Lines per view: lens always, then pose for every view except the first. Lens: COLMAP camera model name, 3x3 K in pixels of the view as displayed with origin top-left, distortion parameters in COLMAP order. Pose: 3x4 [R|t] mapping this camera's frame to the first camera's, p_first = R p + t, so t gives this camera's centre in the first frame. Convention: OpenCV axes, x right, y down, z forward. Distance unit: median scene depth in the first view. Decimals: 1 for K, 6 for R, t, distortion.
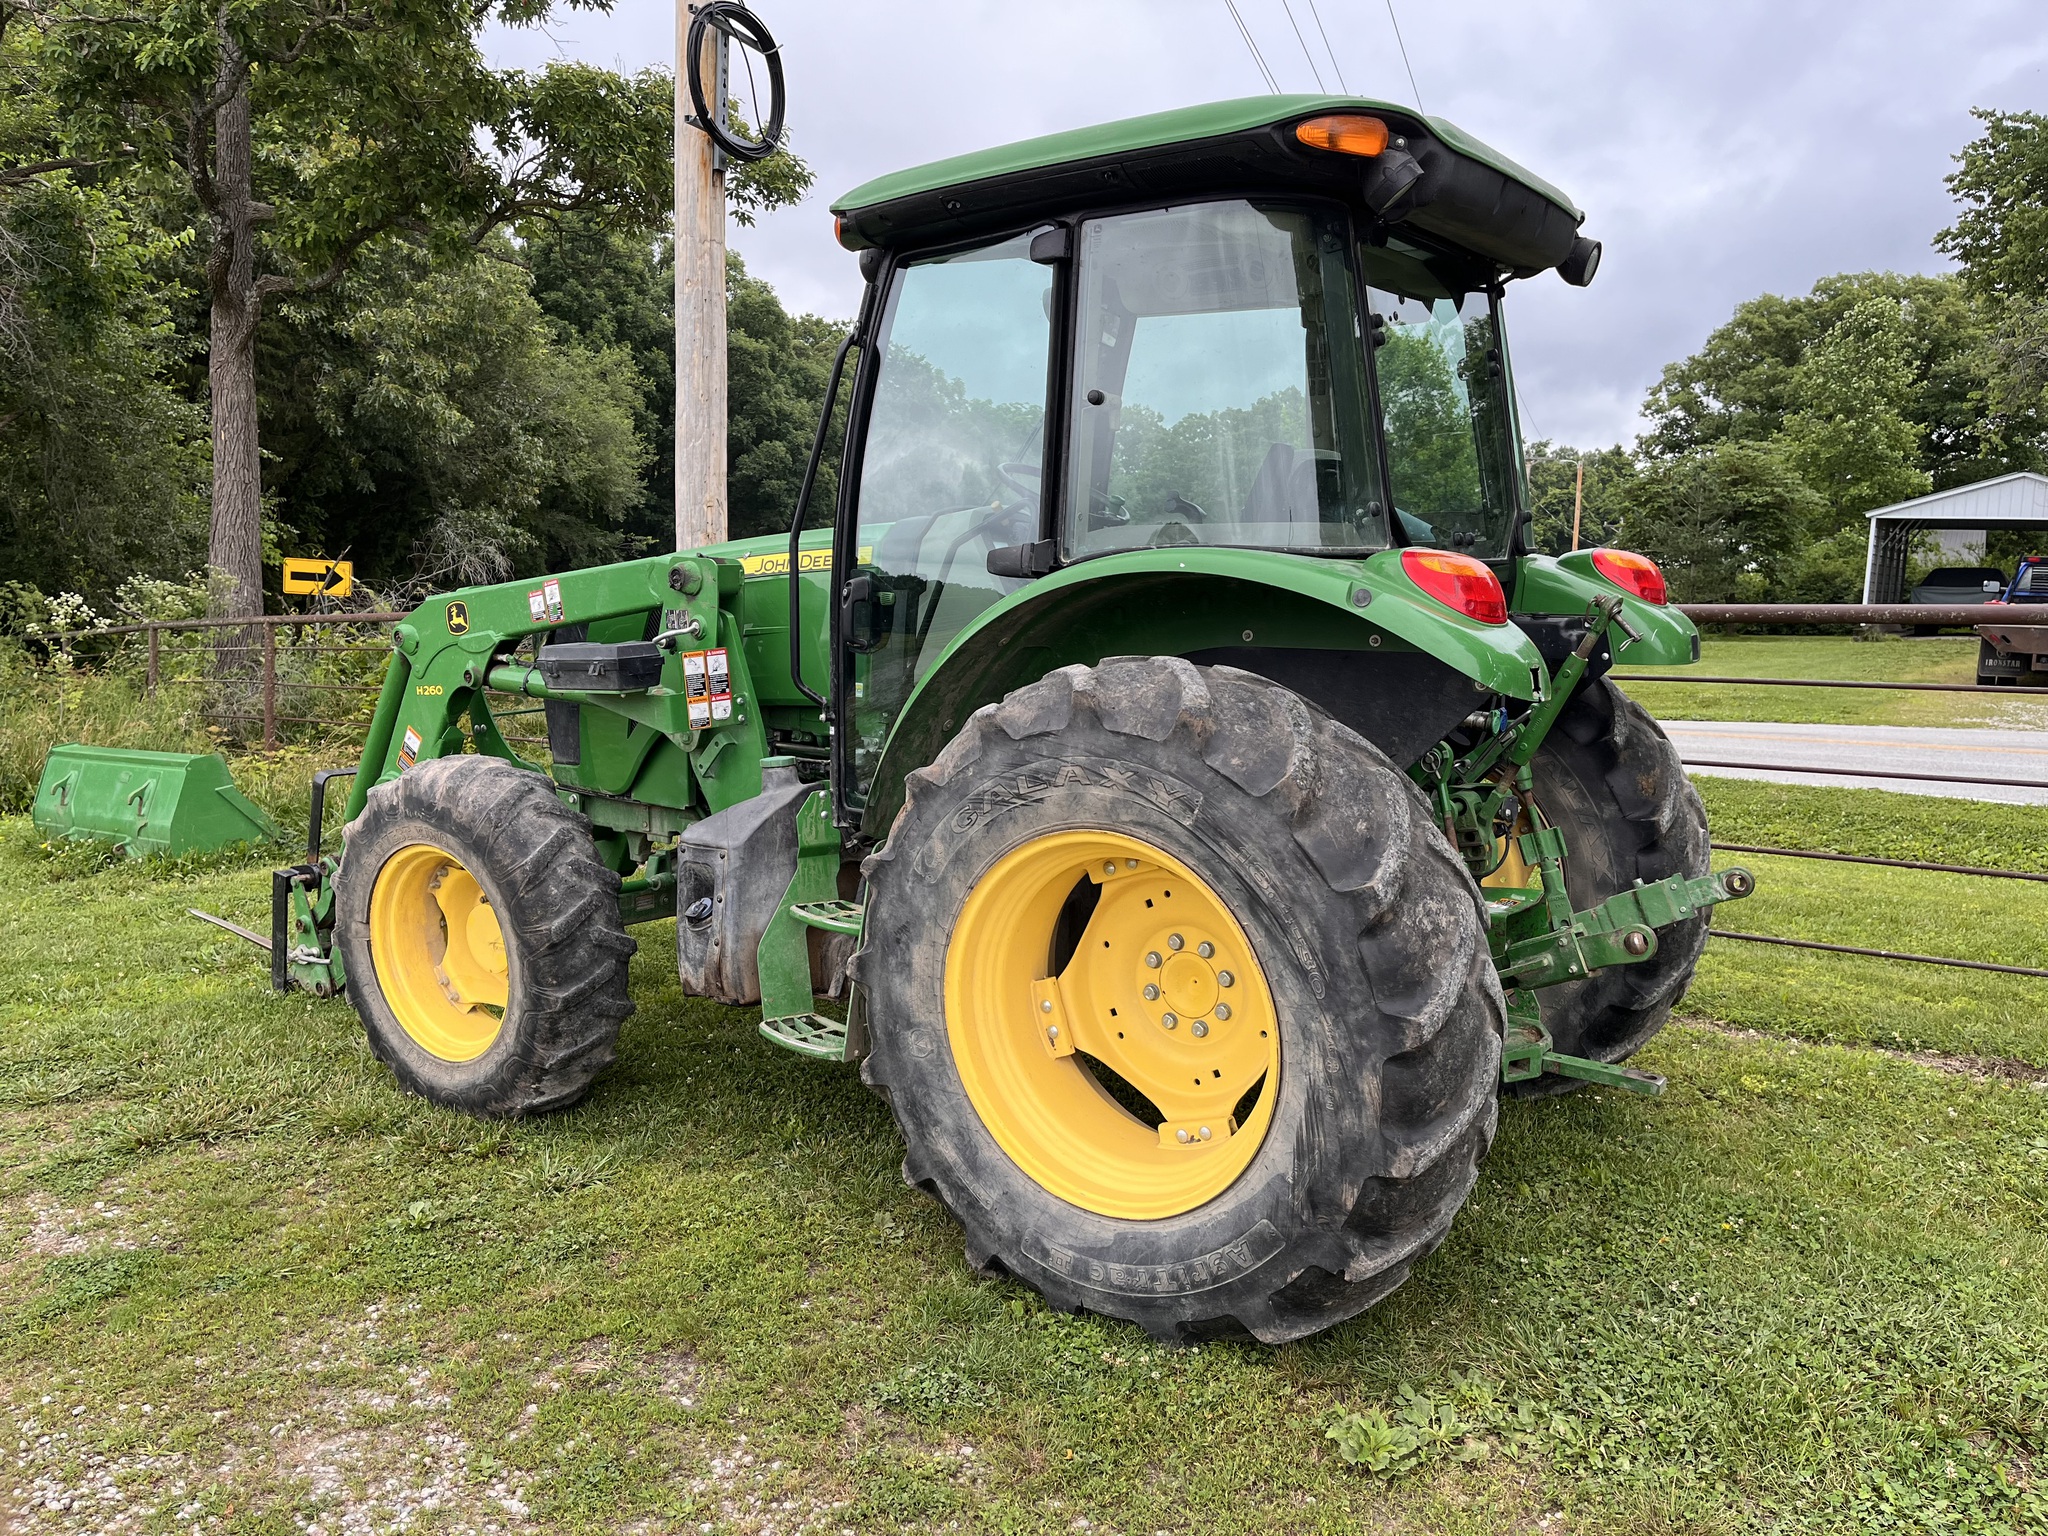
lens RADIAL K [[1564.6, 0, 1028.2], [0, 1564.6, 777.9], [0, 0, 1]] dist [0.094098, -0.163468]
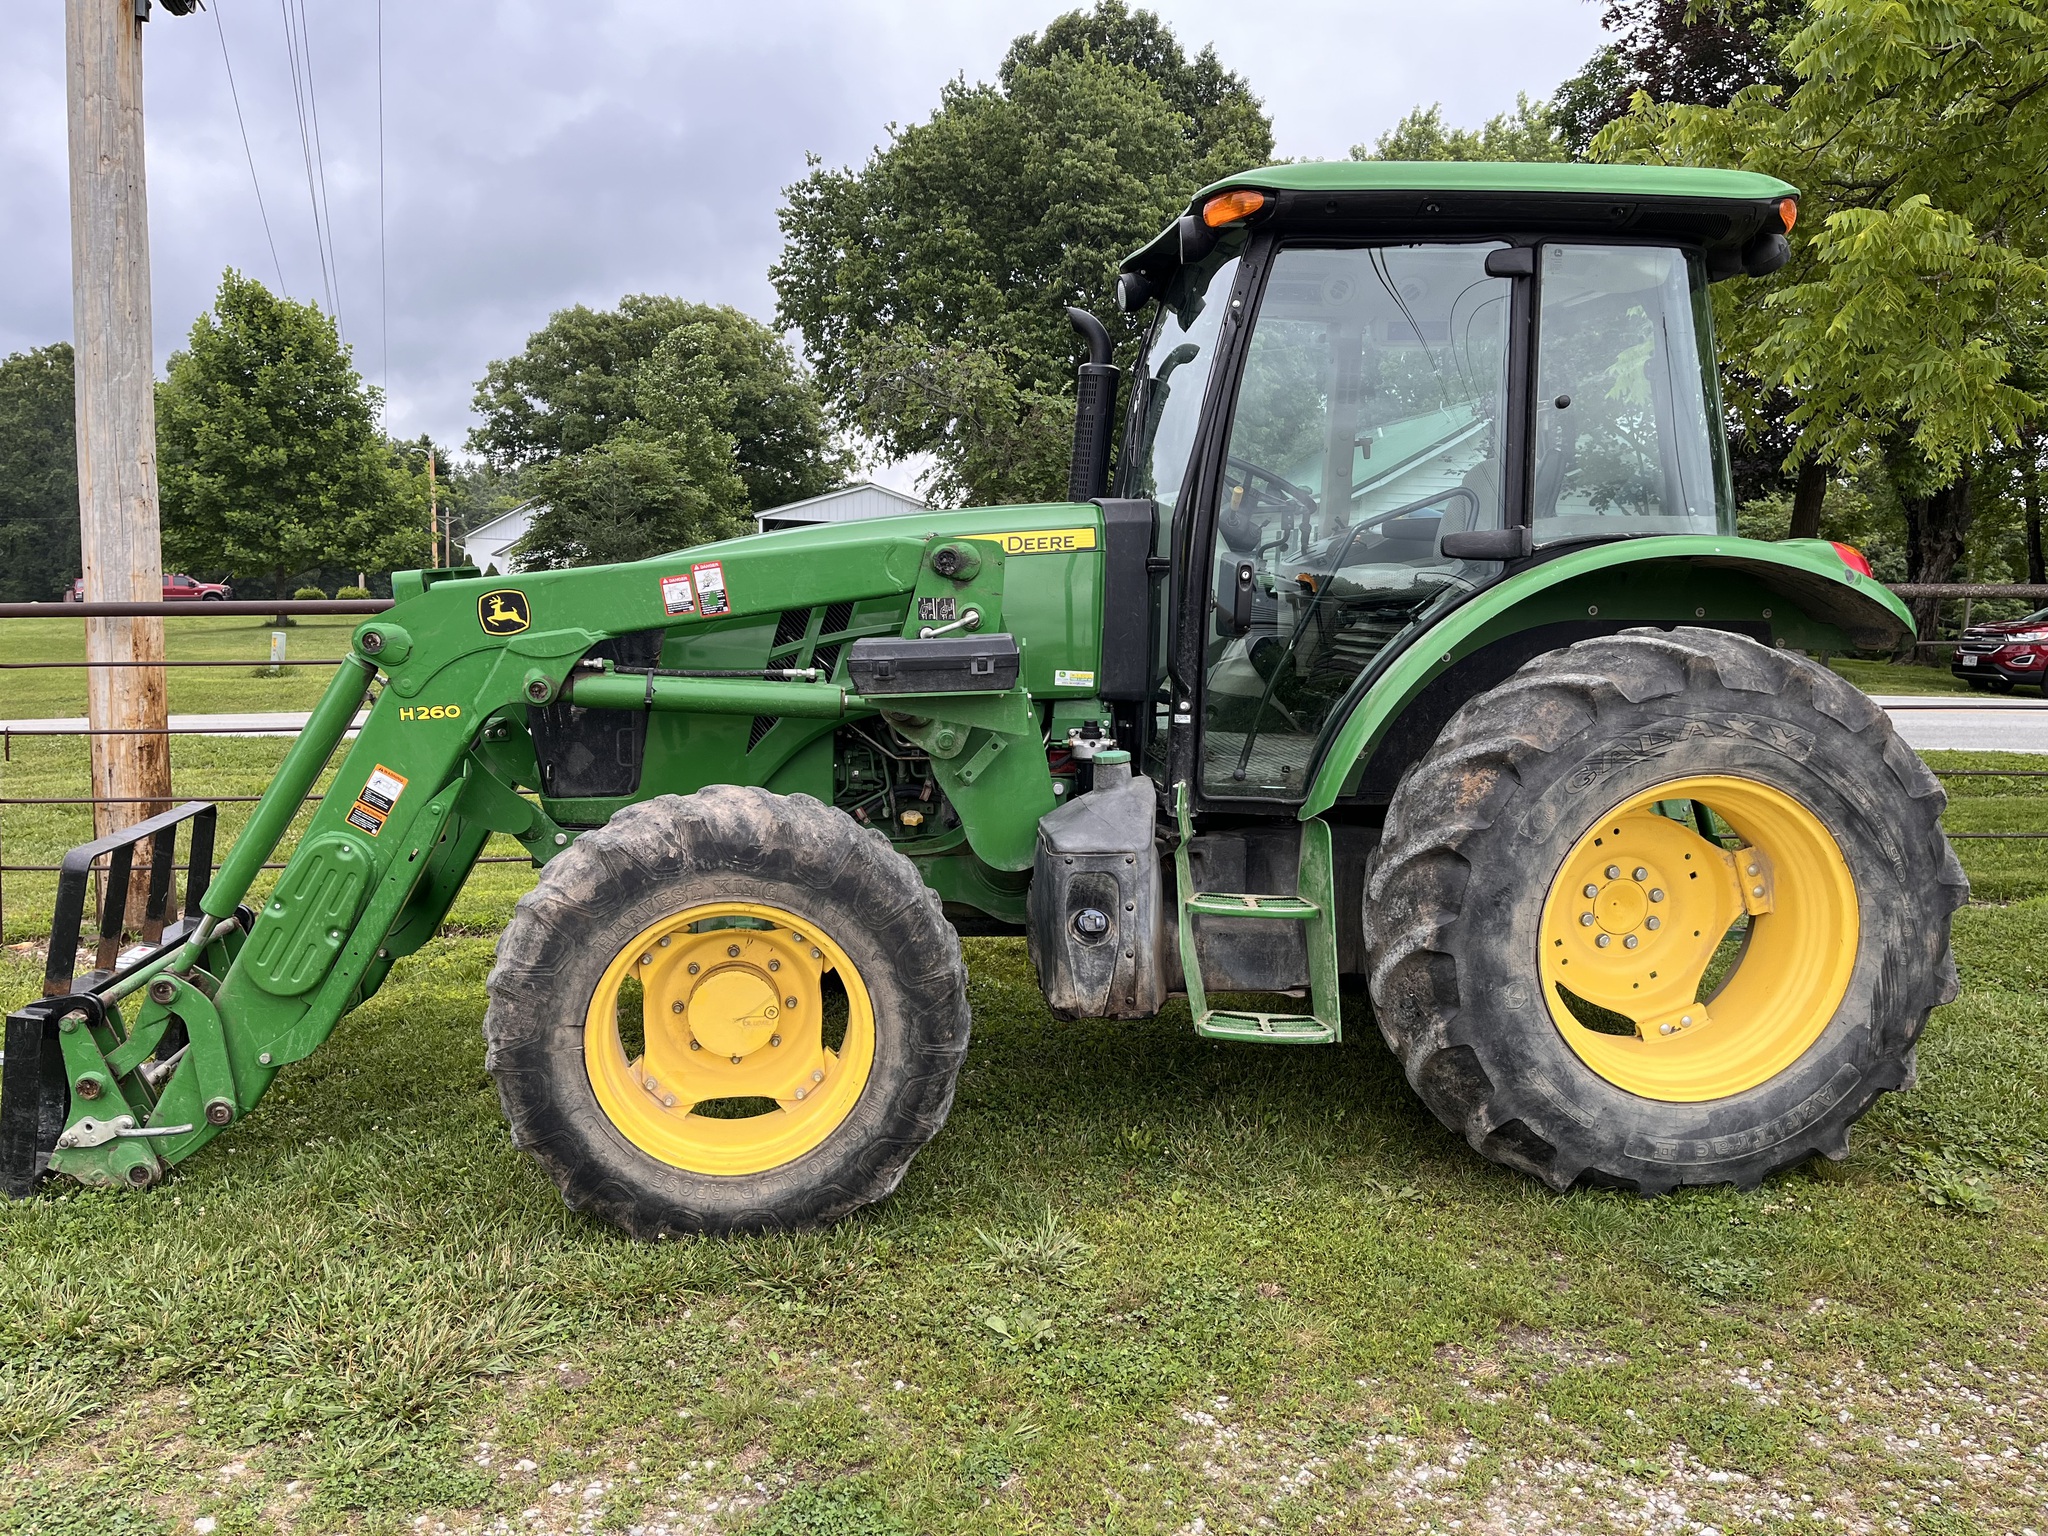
lens RADIAL K [[1544.3, 0, 1010.7], [0, 1544.3, 772.5], [0, 0, 1]] dist [0.061692, -0.077719]
pose [[0.735514, -0.085498, 0.672093, -1.032050], [0.082119, 0.995942, 0.036828, -0.049989], [-0.672514, 0.028104, 0.739550, 0.447552]]
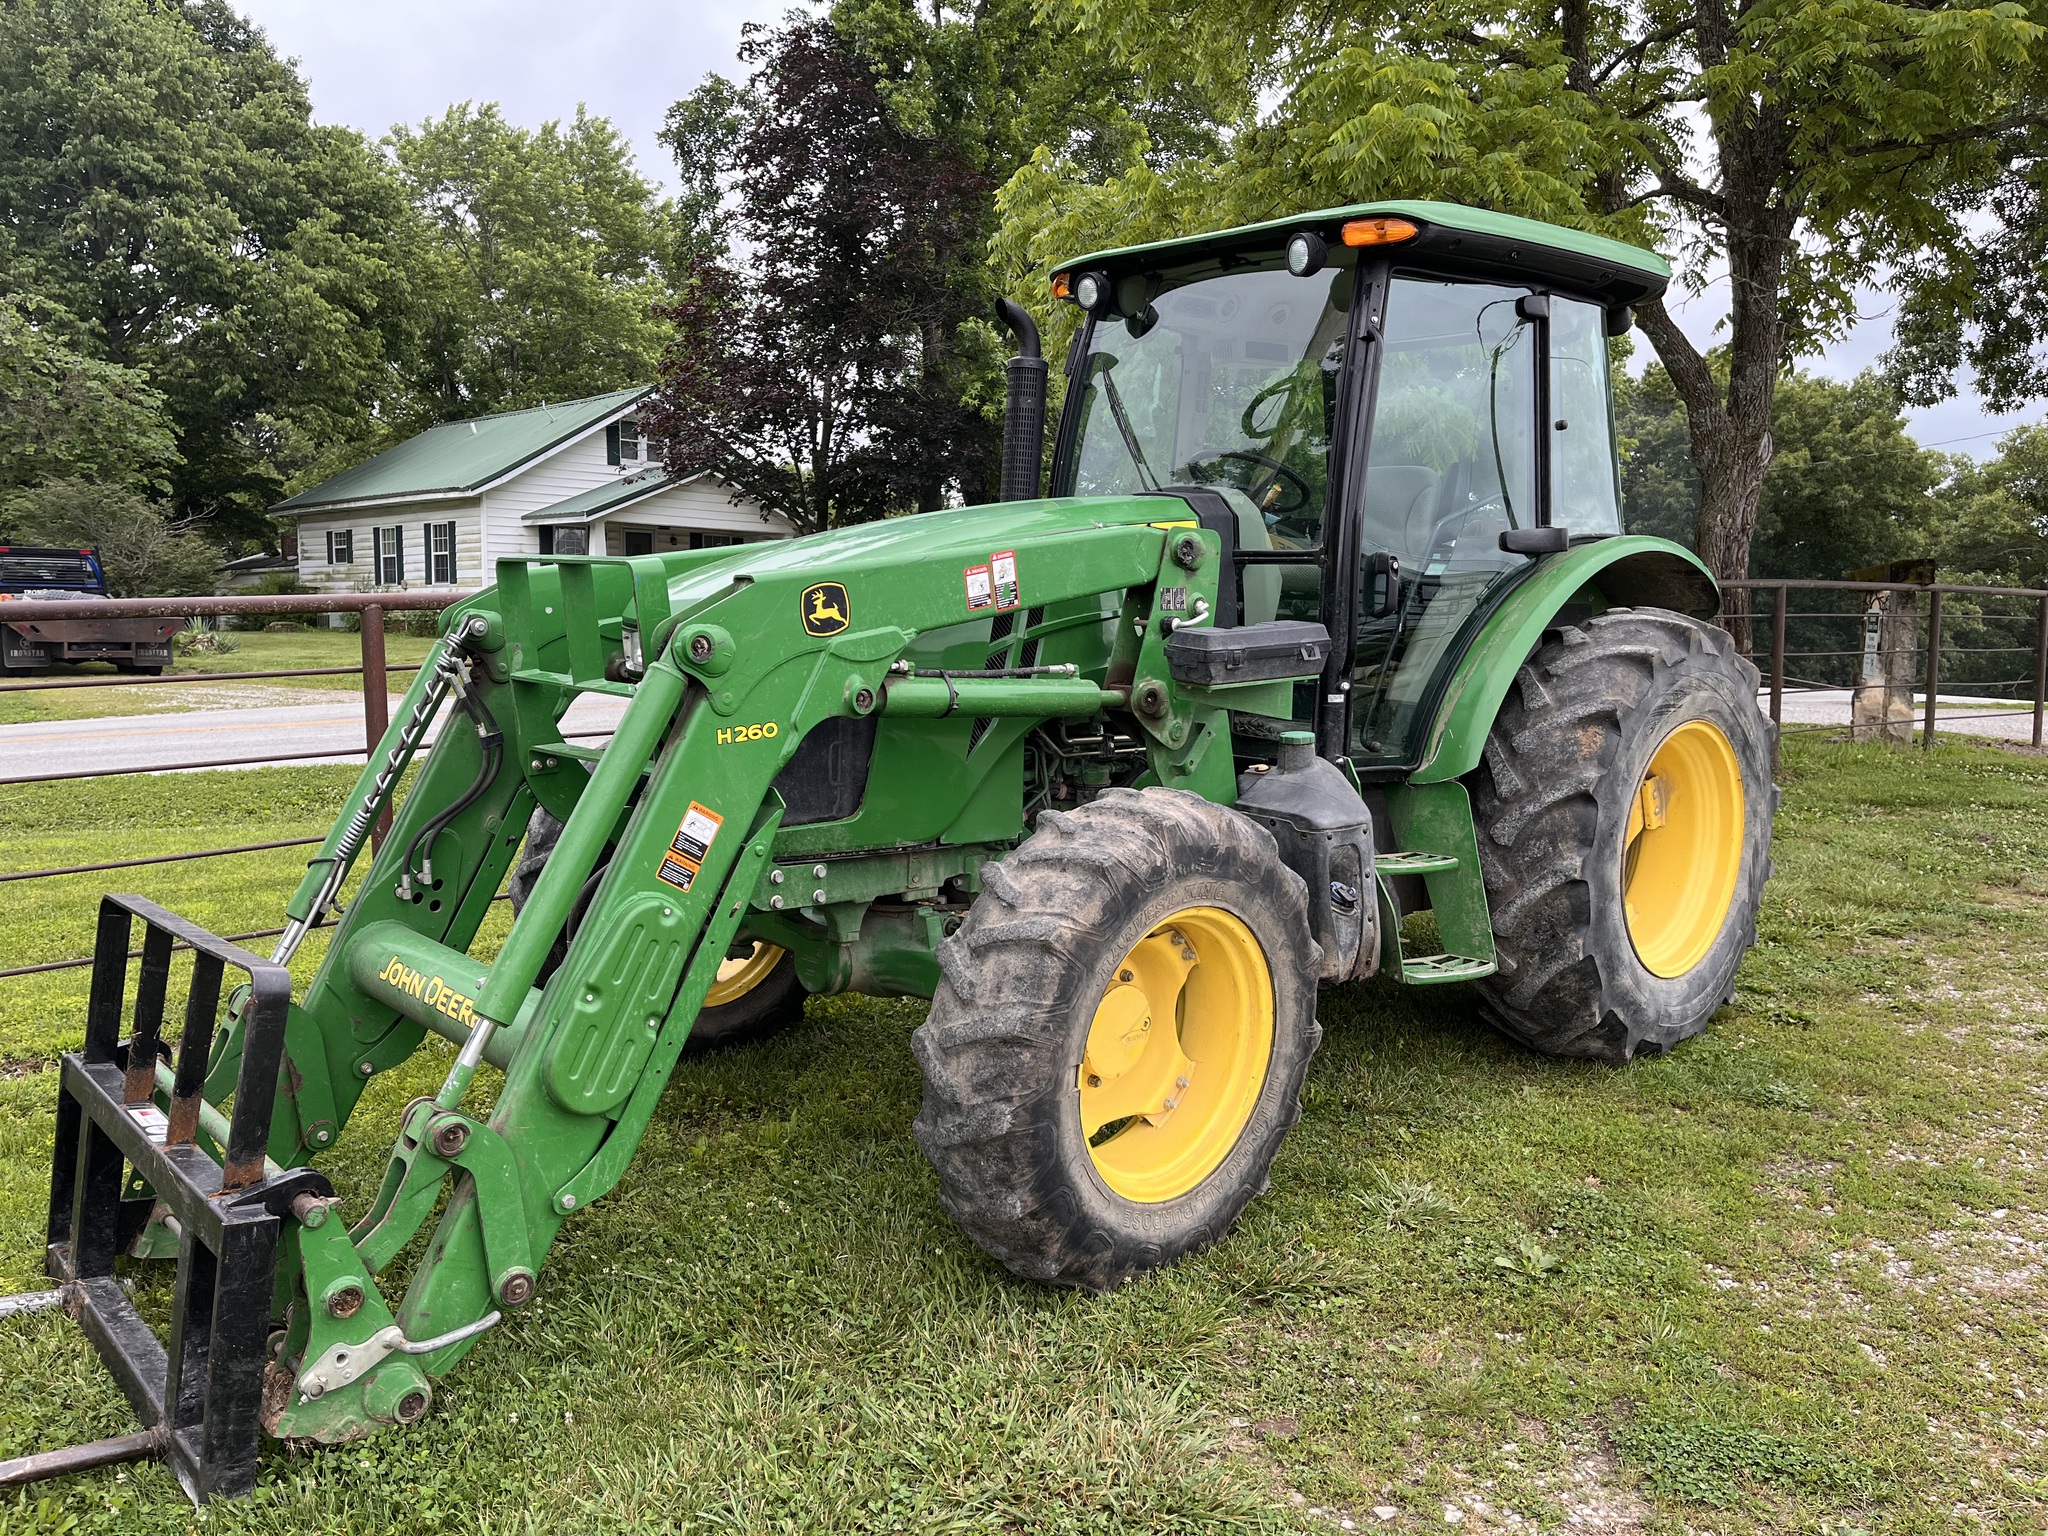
lens RADIAL K [[1546.9, 0, 1027.8], [0, 1546.9, 760.3], [0, 0, 1]] dist [0.075373, -0.132564]
pose [[0.205363, -0.115585, 0.971837, -1.435575], [0.120560, 0.988426, 0.092082, -0.133721], [-0.971232, 0.098254, 0.216921, 1.194007]]
